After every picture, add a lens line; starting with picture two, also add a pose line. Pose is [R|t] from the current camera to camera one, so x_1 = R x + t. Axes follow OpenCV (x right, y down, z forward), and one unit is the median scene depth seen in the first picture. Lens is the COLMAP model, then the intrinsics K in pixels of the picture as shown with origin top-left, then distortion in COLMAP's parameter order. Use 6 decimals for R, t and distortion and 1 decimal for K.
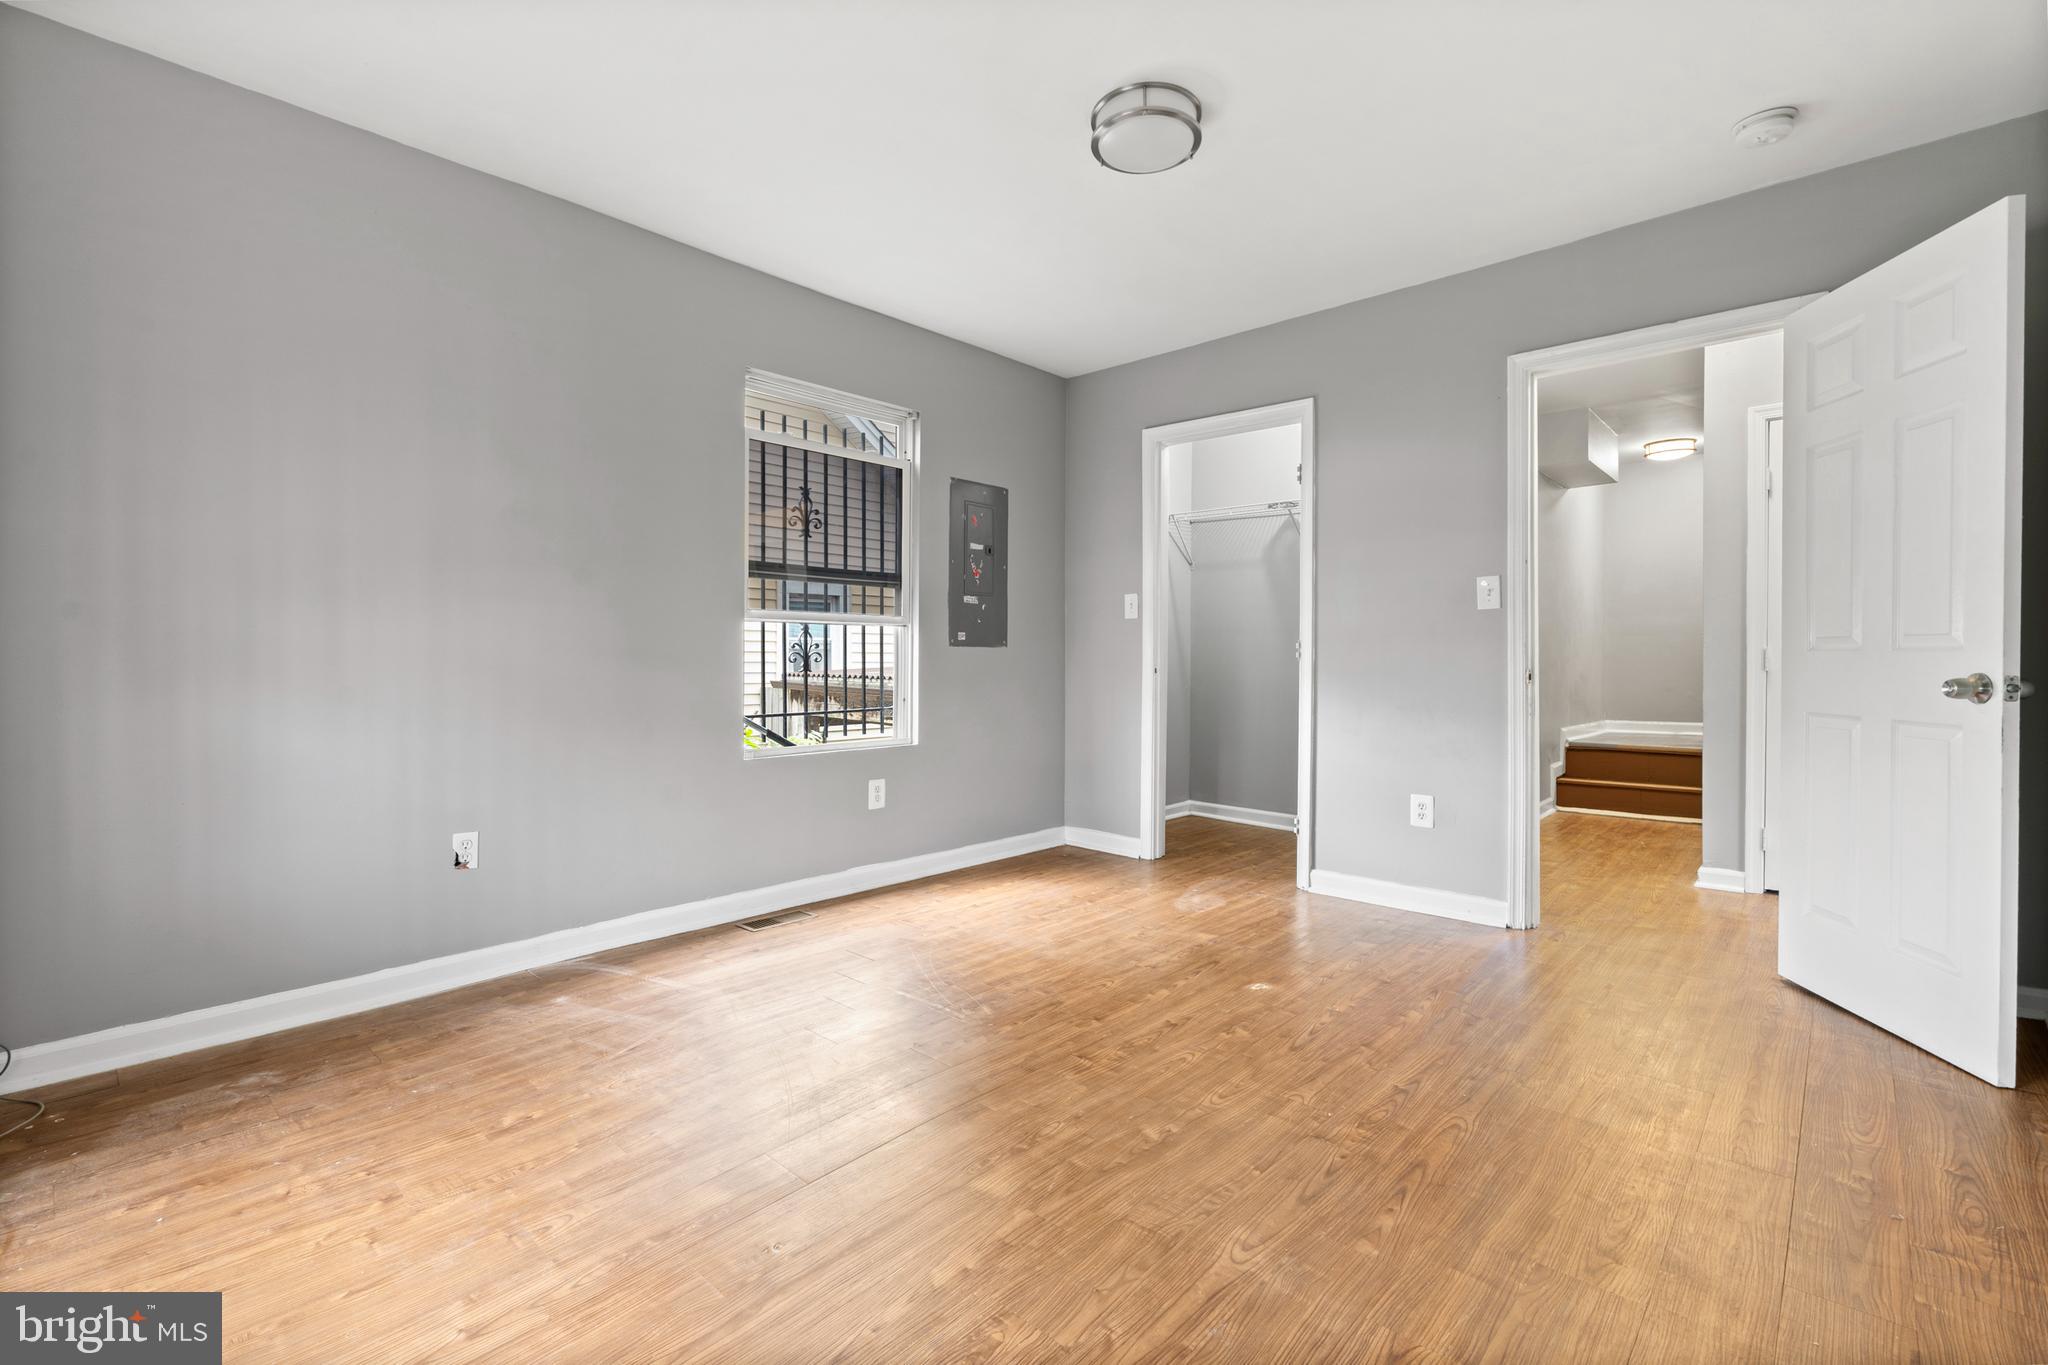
lens RADIAL K [[910.3, 0, 1030.3], [0, 910.3, 663.7], [0, 0, 1]] dist [-0.001257, -0.000670]
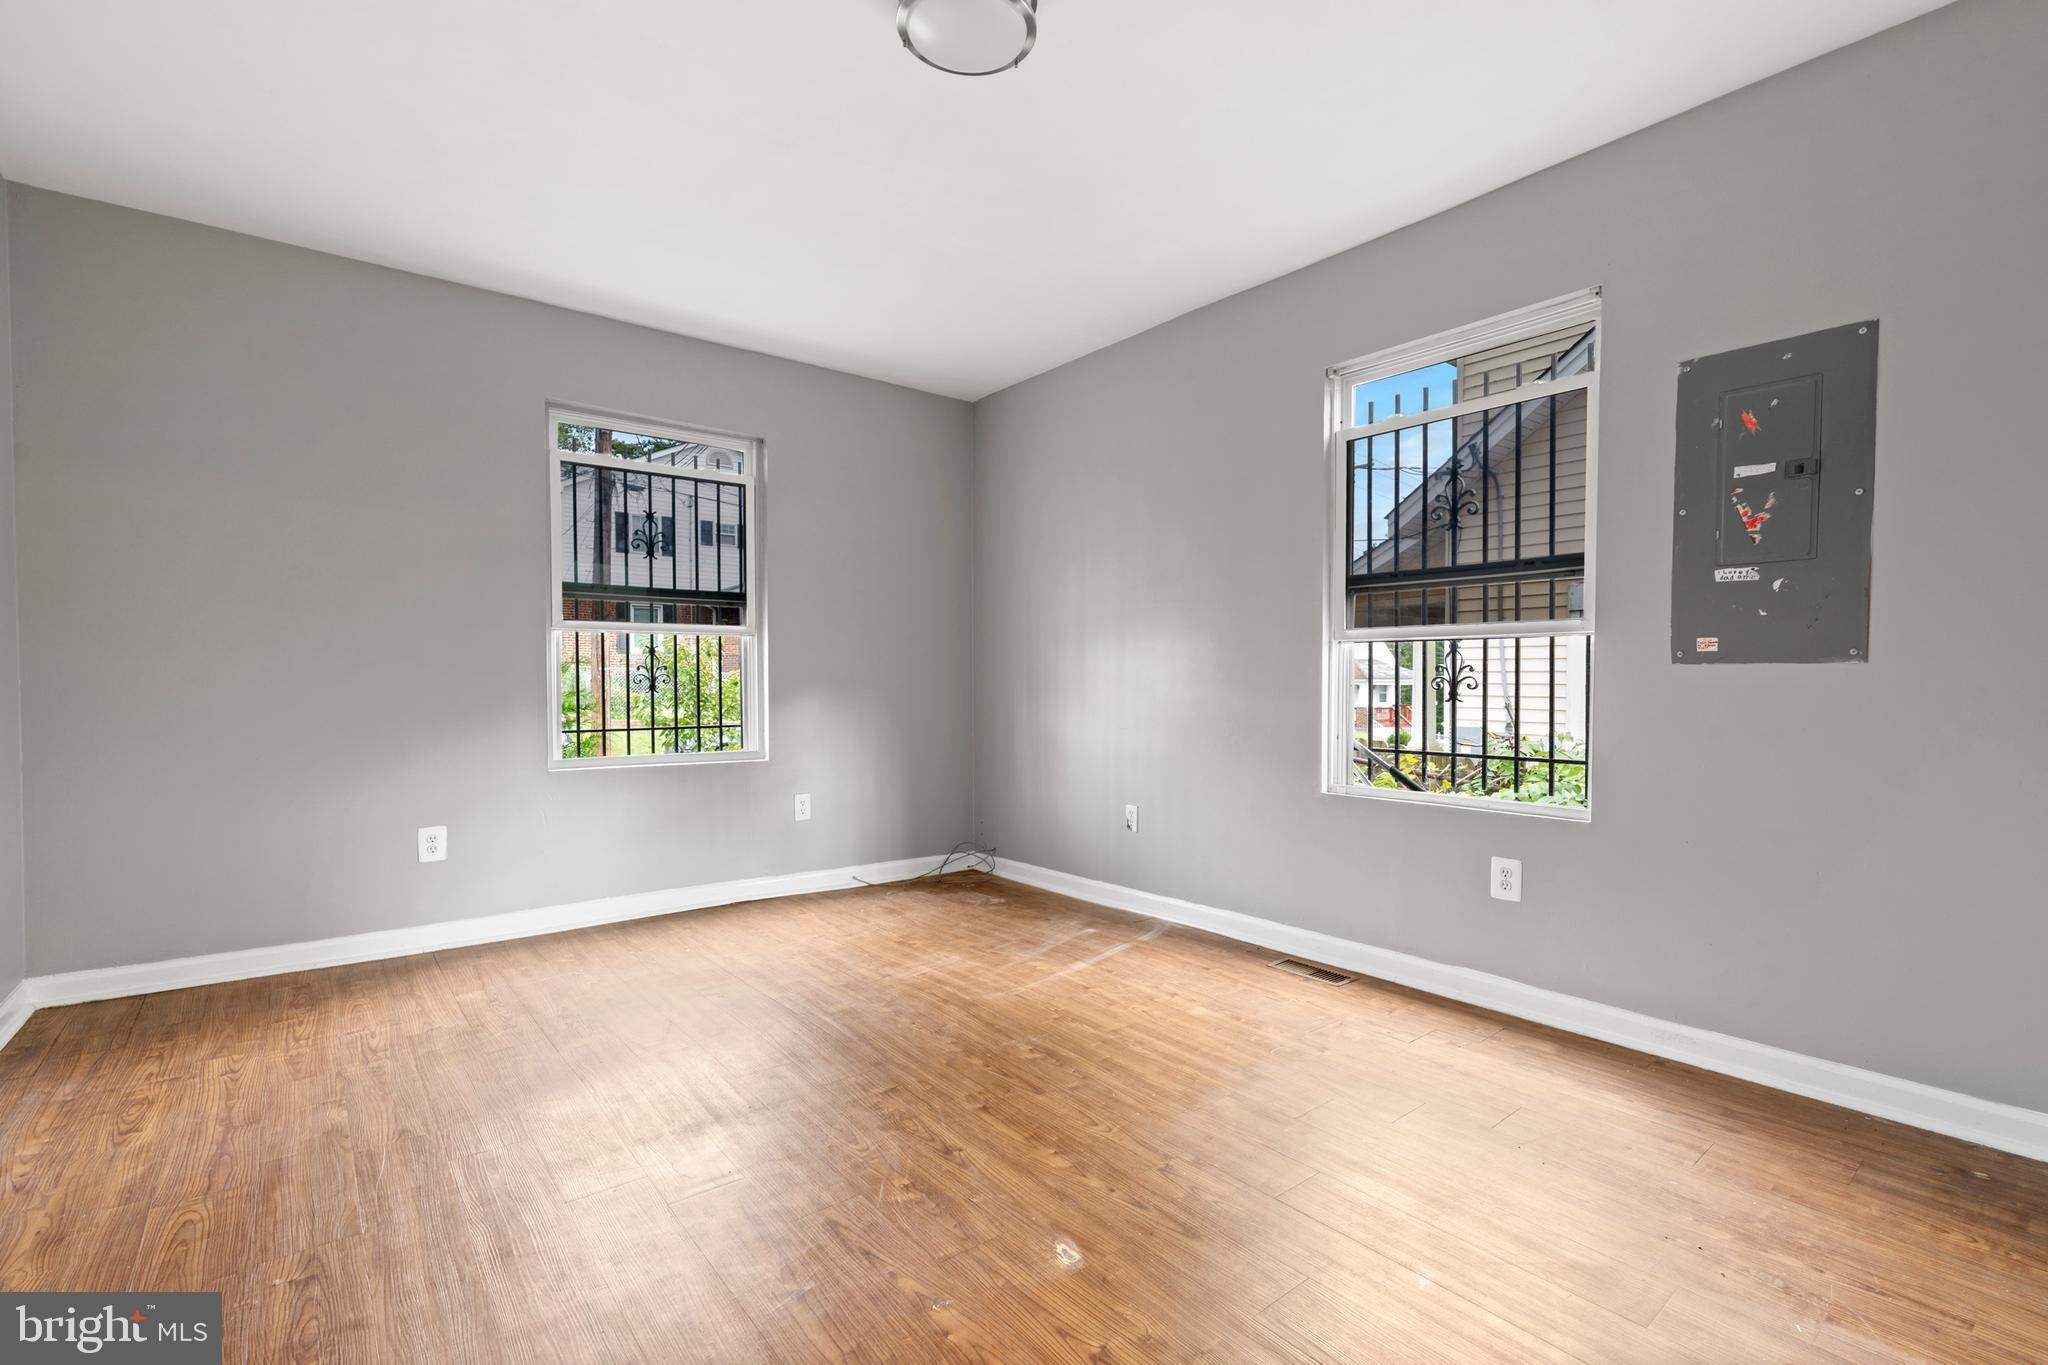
lens RADIAL K [[910.3, 0, 1030.4], [0, 910.3, 693.6], [0, 0, 1]] dist [-0.001257, -0.000670]
pose [[-0.150216, 0.010522, -0.988597, 0.816198], [-0.009610, 0.999881, 0.012103, -0.005522], [0.988606, 0.011319, -0.150097, 1.056183]]
